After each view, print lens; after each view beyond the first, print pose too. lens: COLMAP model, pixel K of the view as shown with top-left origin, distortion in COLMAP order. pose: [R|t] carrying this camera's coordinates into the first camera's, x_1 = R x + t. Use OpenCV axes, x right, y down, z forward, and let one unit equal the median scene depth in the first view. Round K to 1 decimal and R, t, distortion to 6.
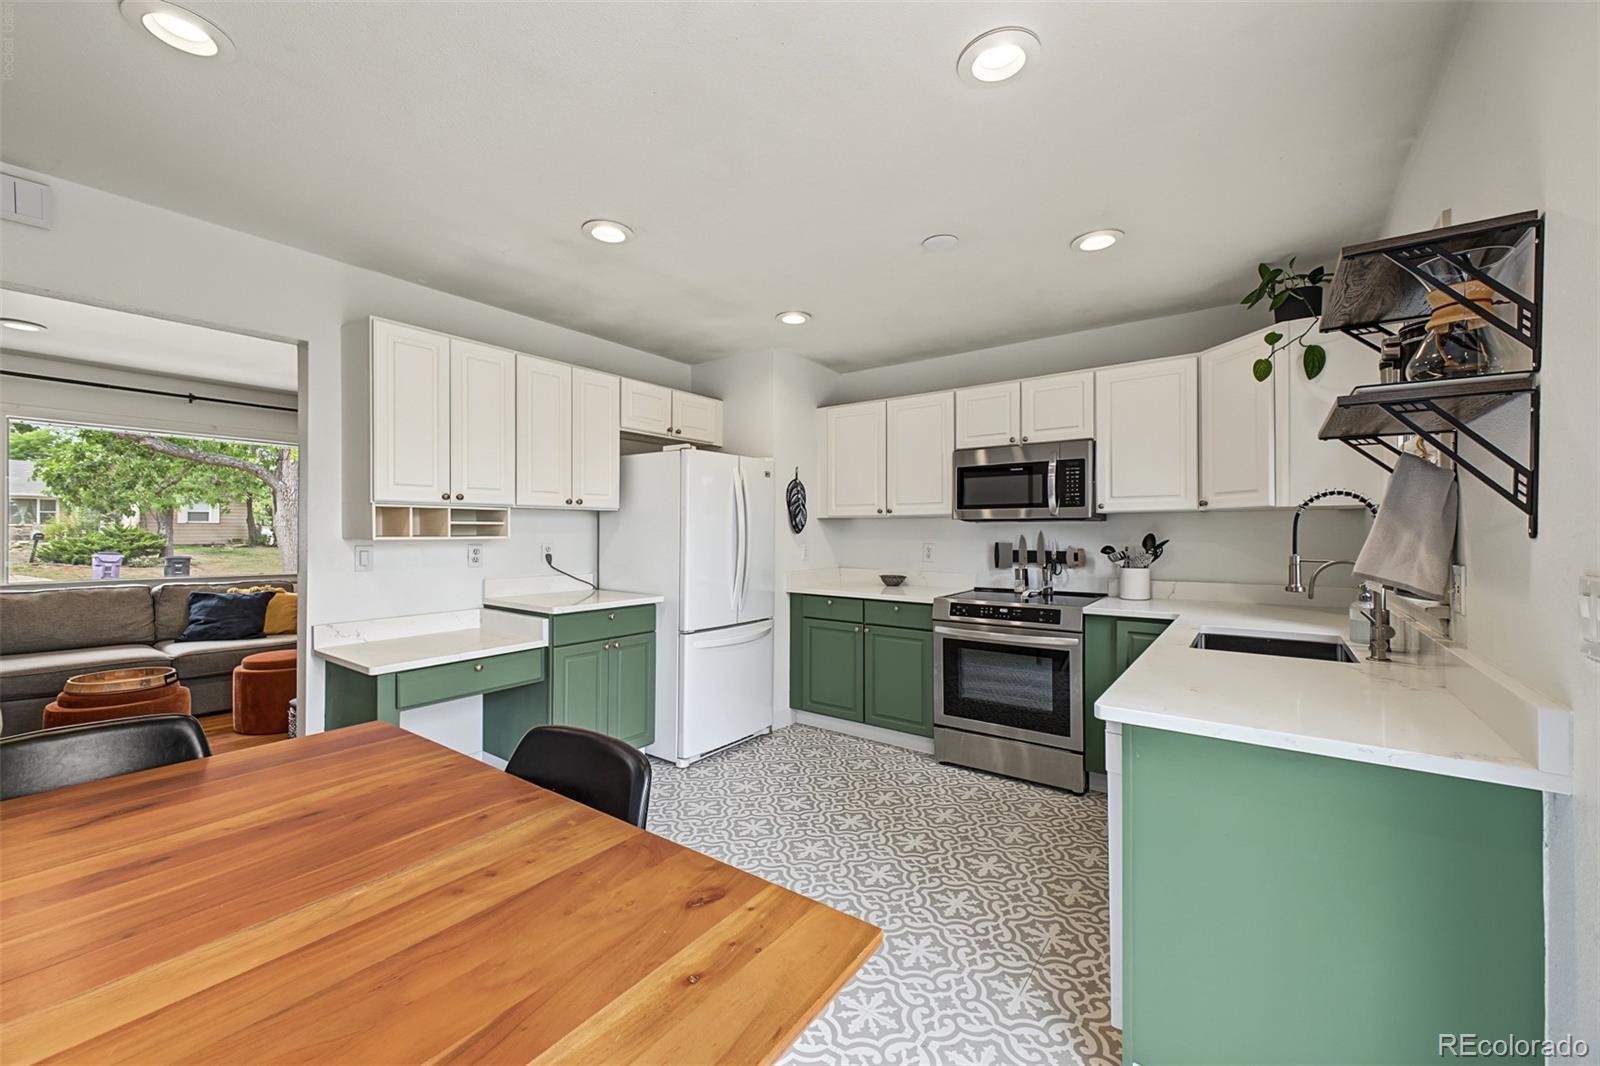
lens RADIAL K [[623.2, 0, 802.7], [0, 623.2, 533.6], [0, 0, 1]] dist [0.001956, 0.000235]
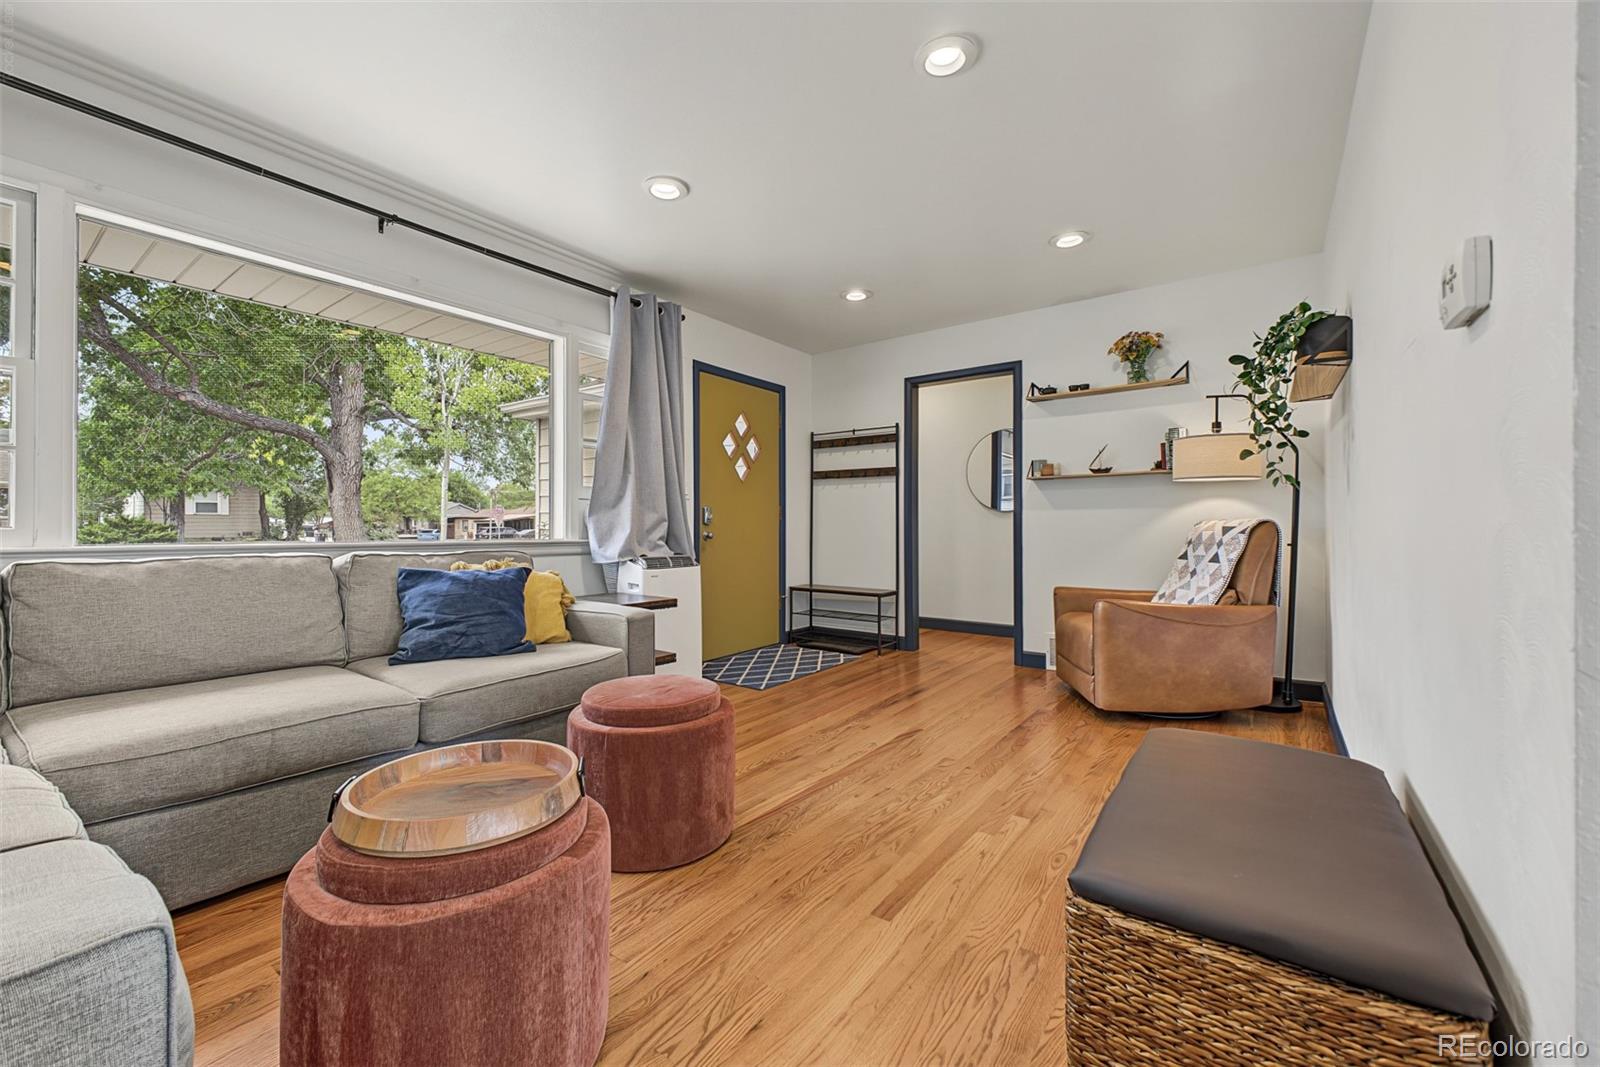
lens RADIAL K [[623.2, 0, 802.7], [0, 623.2, 534.1], [0, 0, 1]] dist [0.001956, 0.000235]
pose [[0.999970, -0.001751, 0.007551, -0.477808], [0.001711, 0.999984, 0.005339, 0.046715], [-0.007560, -0.005326, 0.999957, 0.343199]]
